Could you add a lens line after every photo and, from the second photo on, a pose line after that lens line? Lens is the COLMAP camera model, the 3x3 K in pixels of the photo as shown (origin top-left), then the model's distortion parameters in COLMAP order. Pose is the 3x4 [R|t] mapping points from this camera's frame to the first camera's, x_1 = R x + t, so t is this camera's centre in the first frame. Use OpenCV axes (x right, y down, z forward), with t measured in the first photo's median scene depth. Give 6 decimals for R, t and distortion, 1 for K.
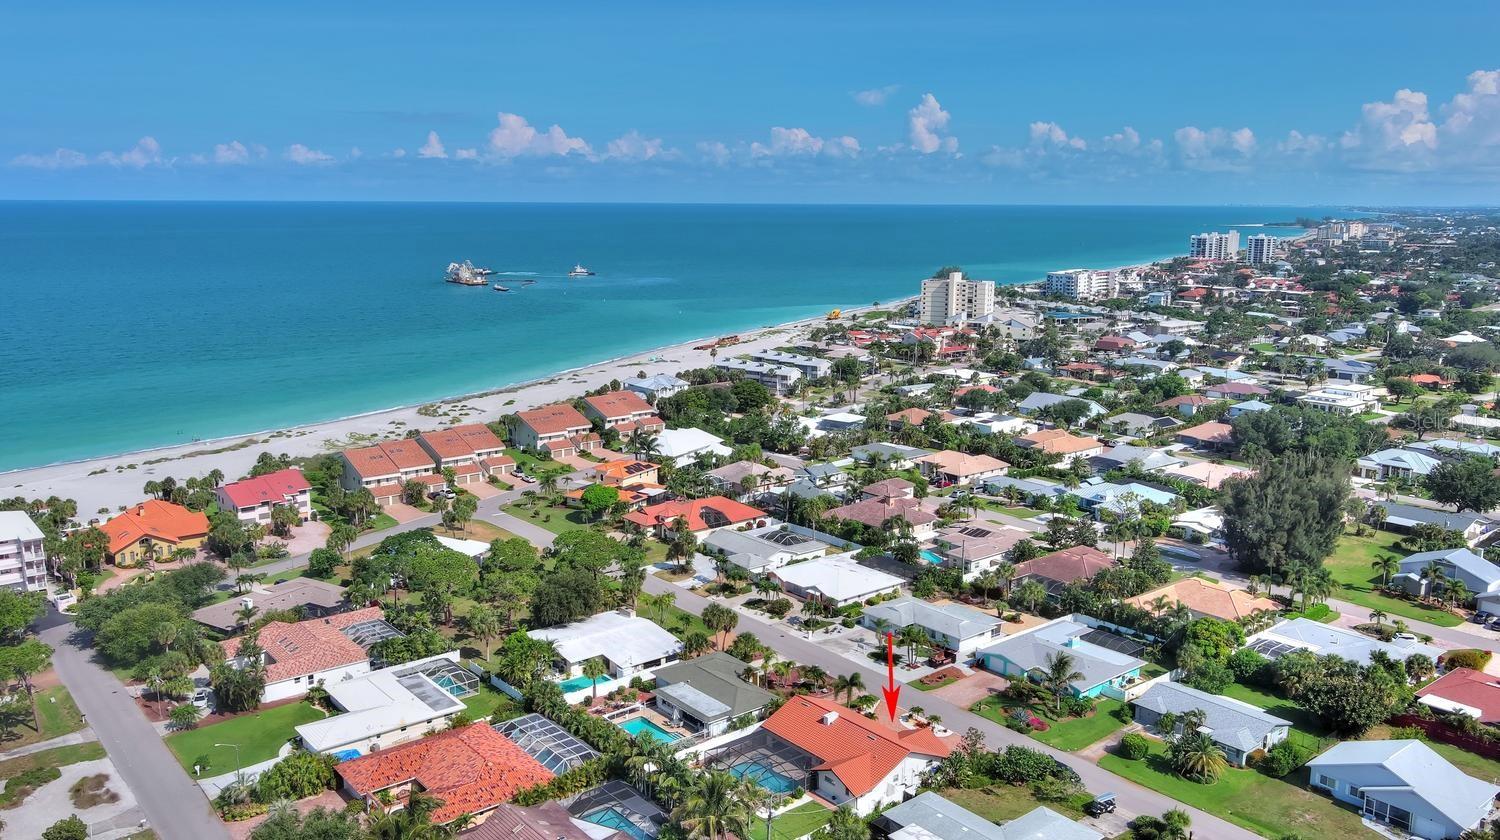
lens RADIAL K [[1175.8, 0, 746.9], [0, 1175.8, 408.4], [0, 0, 1]] dist [0.022492, -0.037550]
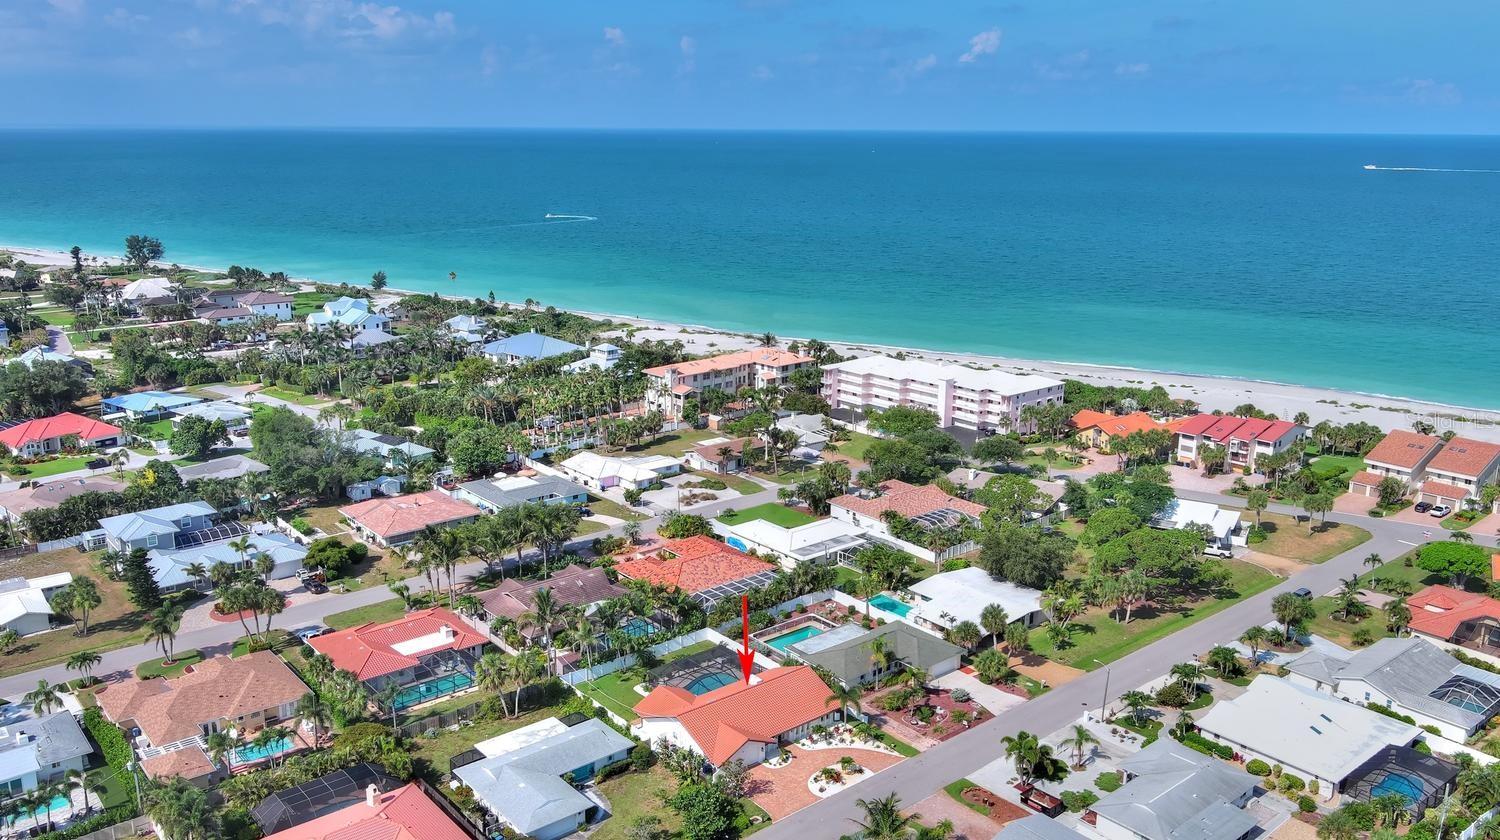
lens RADIAL K [[1181.6, 0, 747.1], [0, 1181.6, 422.3], [0, 0, 1]] dist [0.030490, -0.048674]
pose [[0.011778, 0.240018, -0.970697, 0.544662], [-0.184363, 0.954643, 0.233811, -0.092936], [0.982788, 0.176206, 0.055494, 0.513500]]
